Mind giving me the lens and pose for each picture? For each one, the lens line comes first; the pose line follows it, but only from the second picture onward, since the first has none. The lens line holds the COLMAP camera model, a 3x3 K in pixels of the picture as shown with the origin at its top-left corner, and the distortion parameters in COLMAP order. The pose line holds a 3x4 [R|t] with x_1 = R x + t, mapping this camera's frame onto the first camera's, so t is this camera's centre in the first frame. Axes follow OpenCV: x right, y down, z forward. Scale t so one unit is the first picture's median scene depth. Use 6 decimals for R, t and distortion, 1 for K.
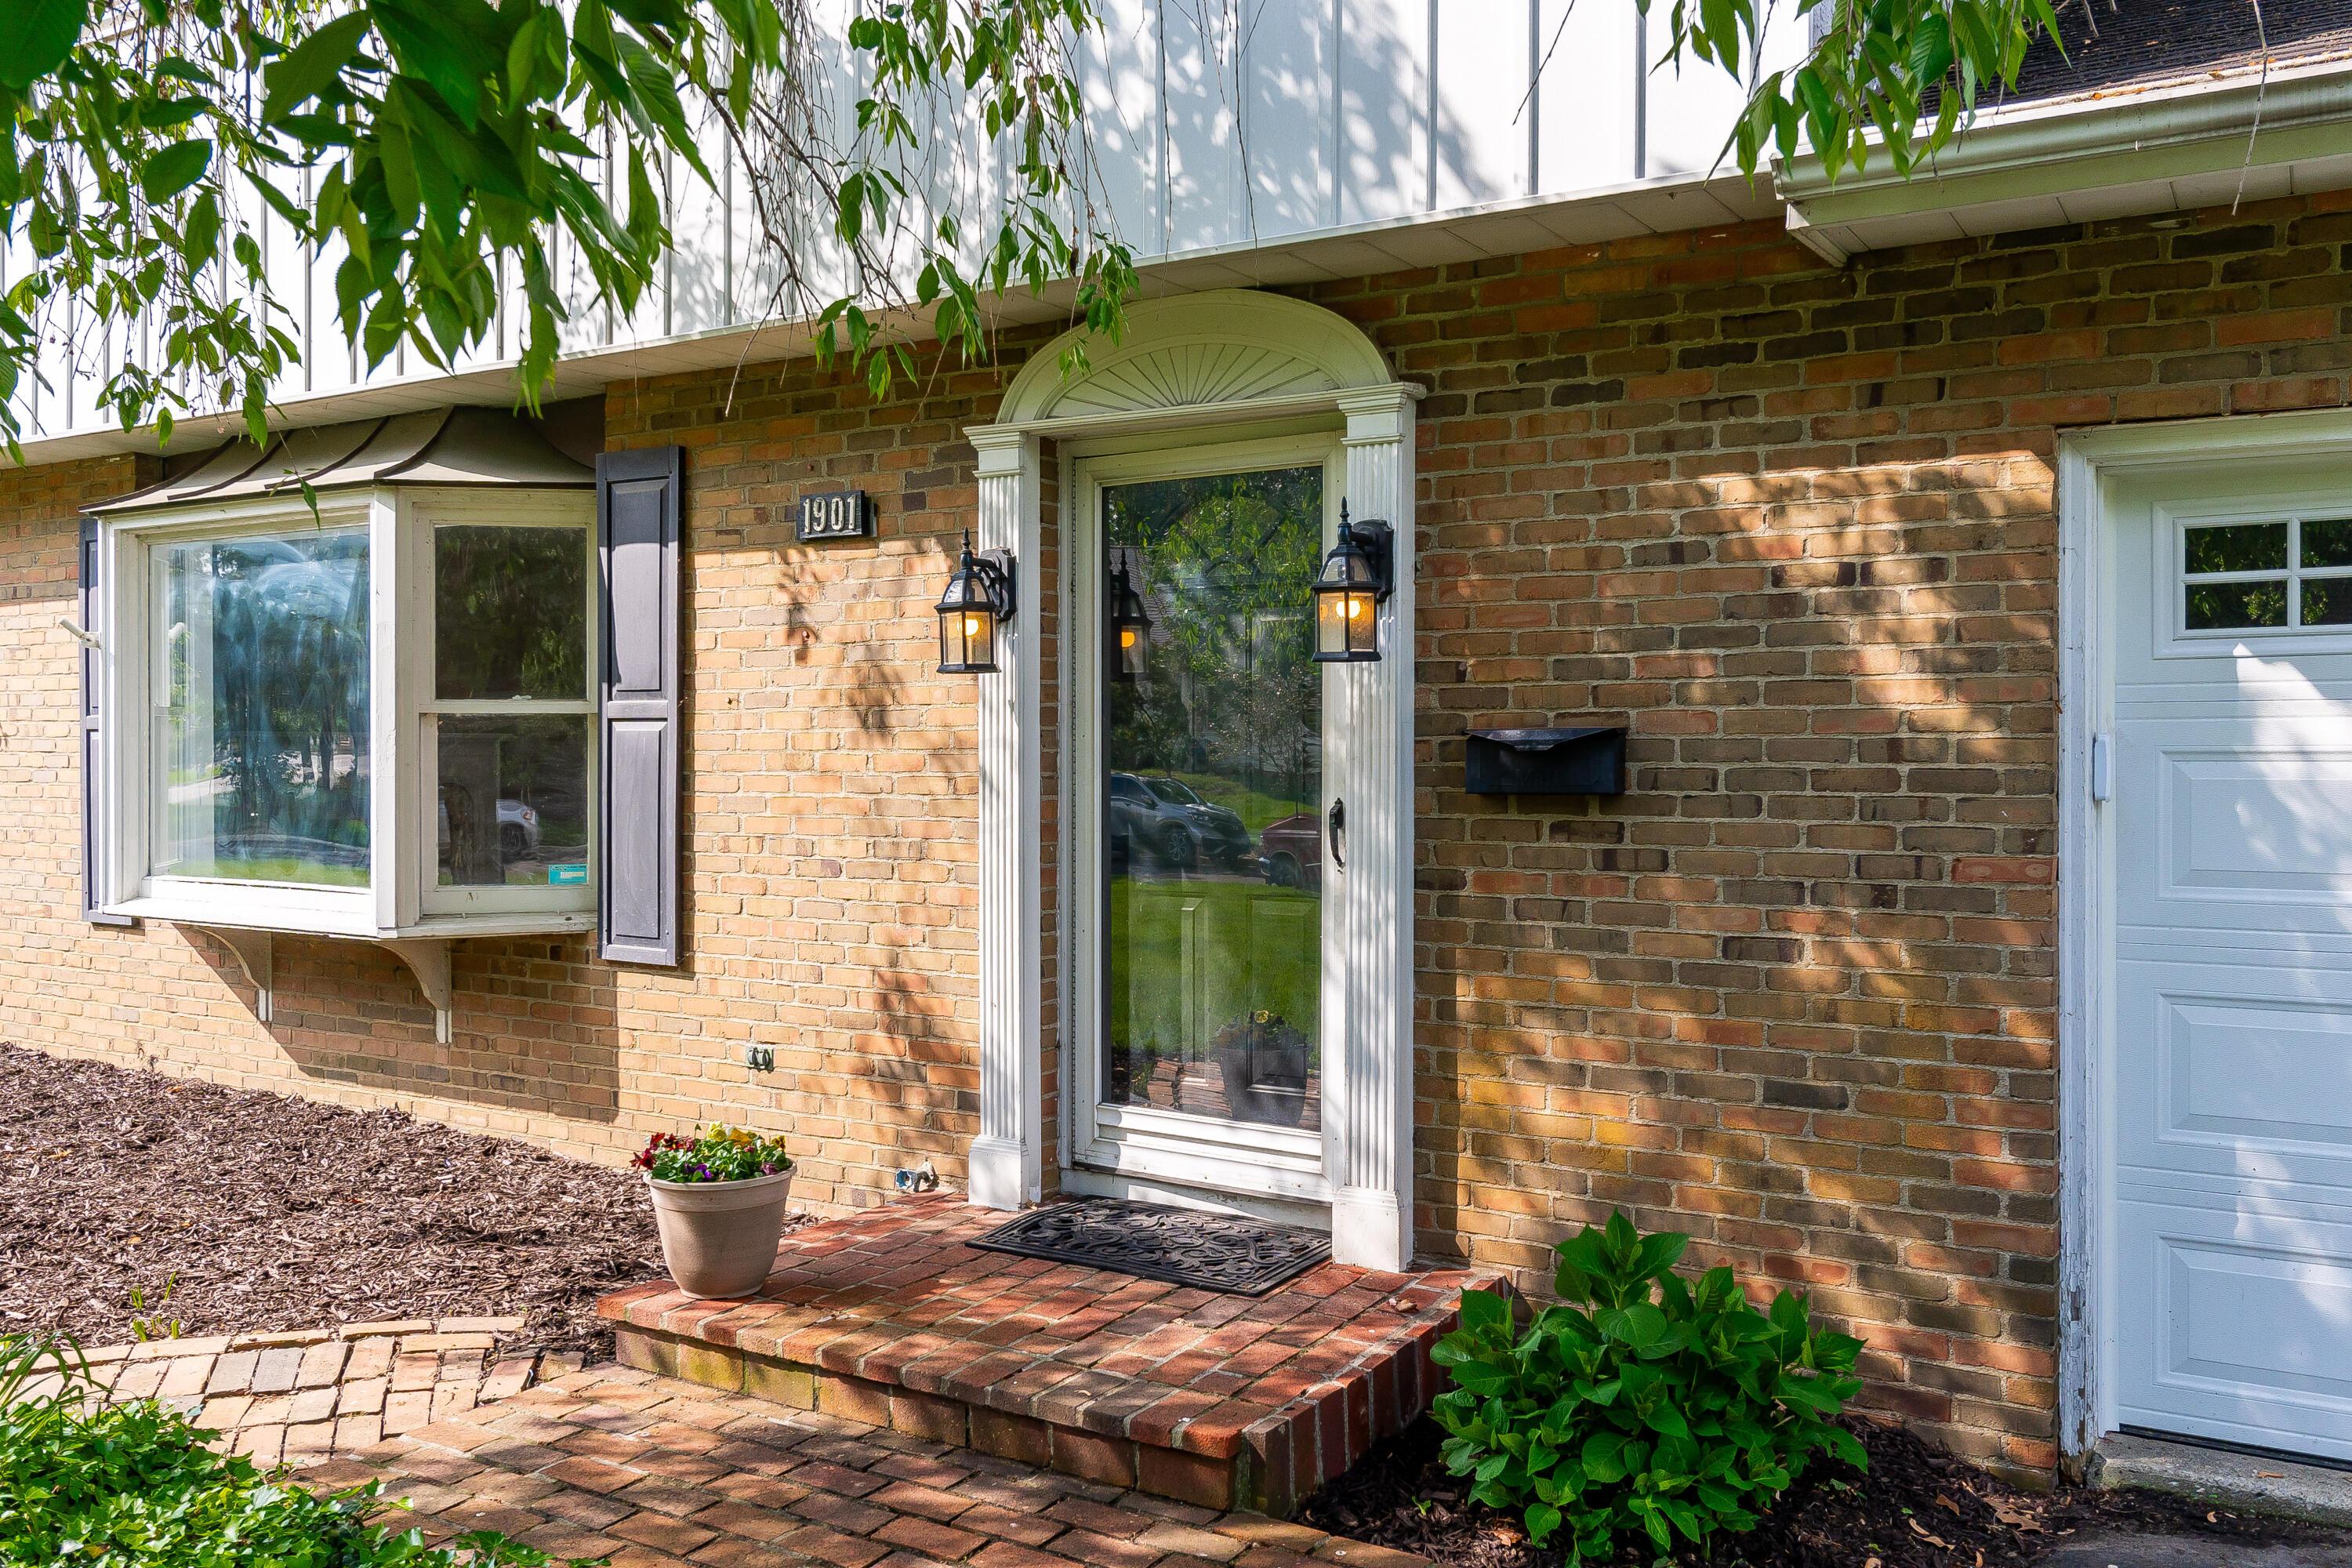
lens RADIAL K [[1855.7, 0, 1176.0], [0, 1855.7, 784.0], [0, 0, 1]] dist [-0.002938, 0.000257]
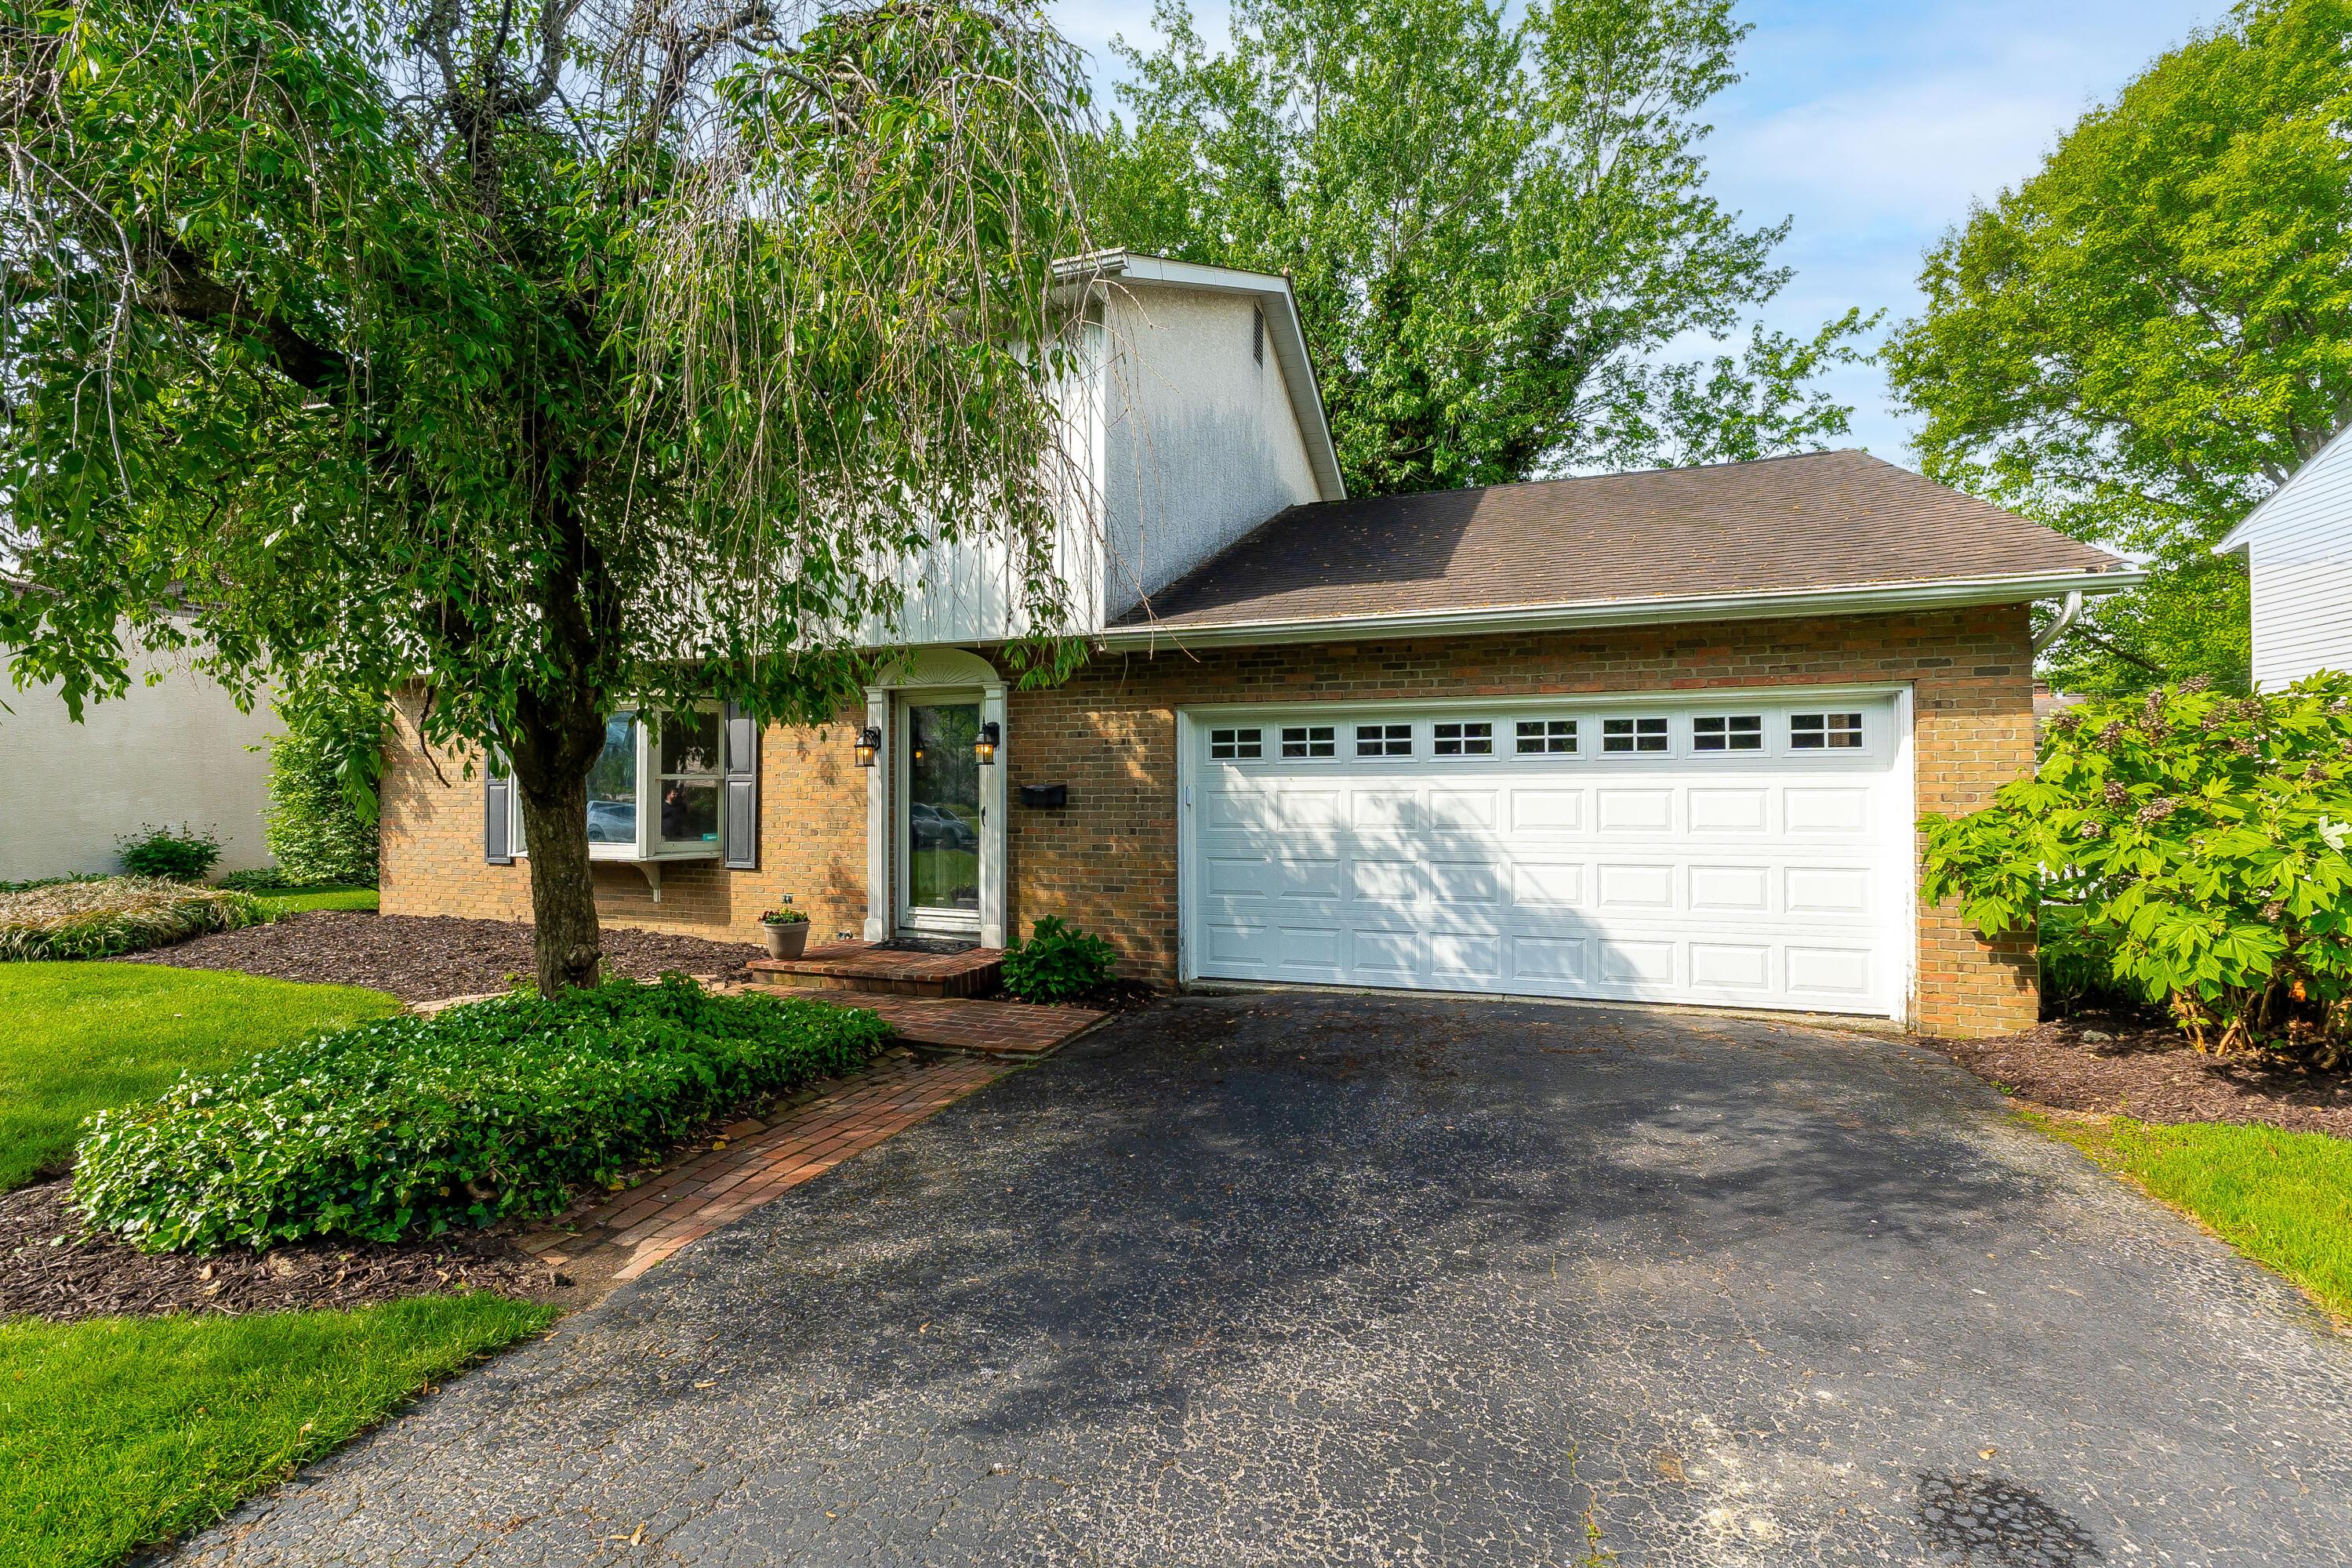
lens RADIAL K [[966.6, 0, 1148.6], [0, 966.6, 790.2], [0, 0, 1]] dist [-0.003476, -0.000388]
pose [[0.979207, 0.000903, 0.202861, 0.024312], [0.004613, 0.999632, -0.026715, 0.024711], [-0.202811, 0.027095, 0.978843, -0.668771]]
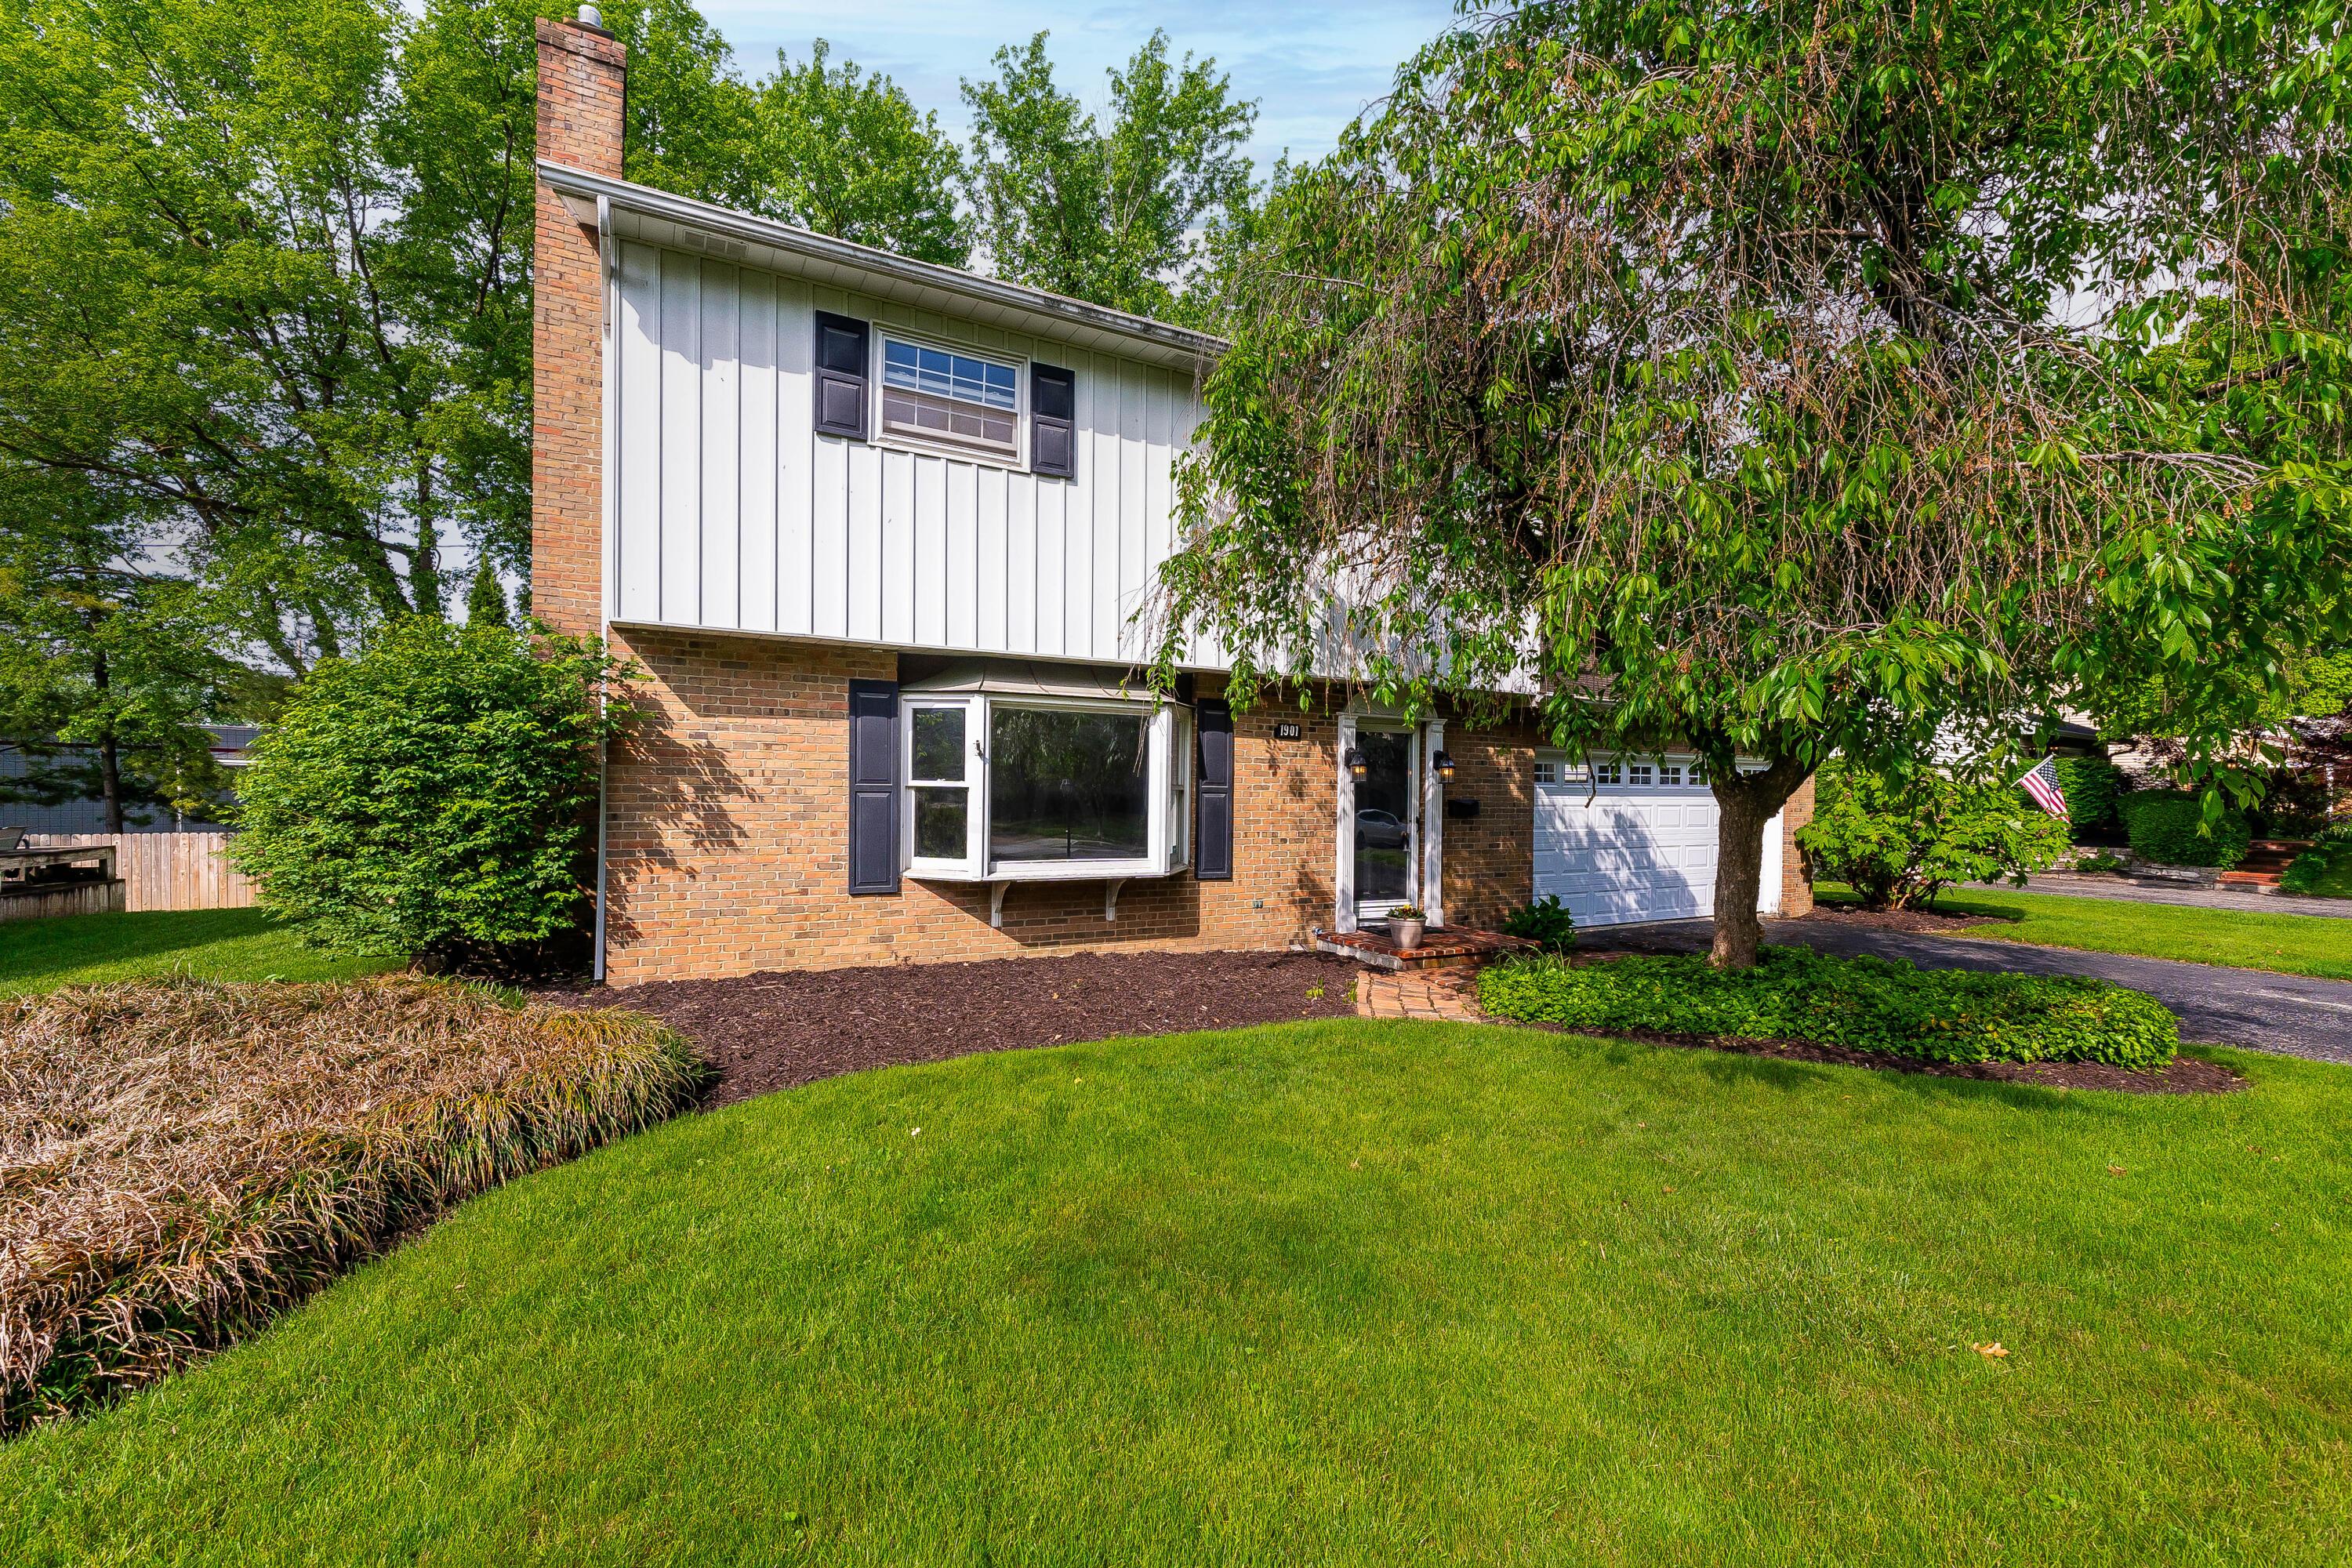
lens RADIAL K [[966.6, 0, 1148.6], [0, 966.6, 790.2], [0, 0, 1]] dist [-0.003476, -0.000388]
pose [[0.532207, 0.003228, 0.846608, -1.894910], [0.000322, 0.999992, -0.004015, -0.038207], [-0.846614, 0.002410, 0.532202, 0.346402]]
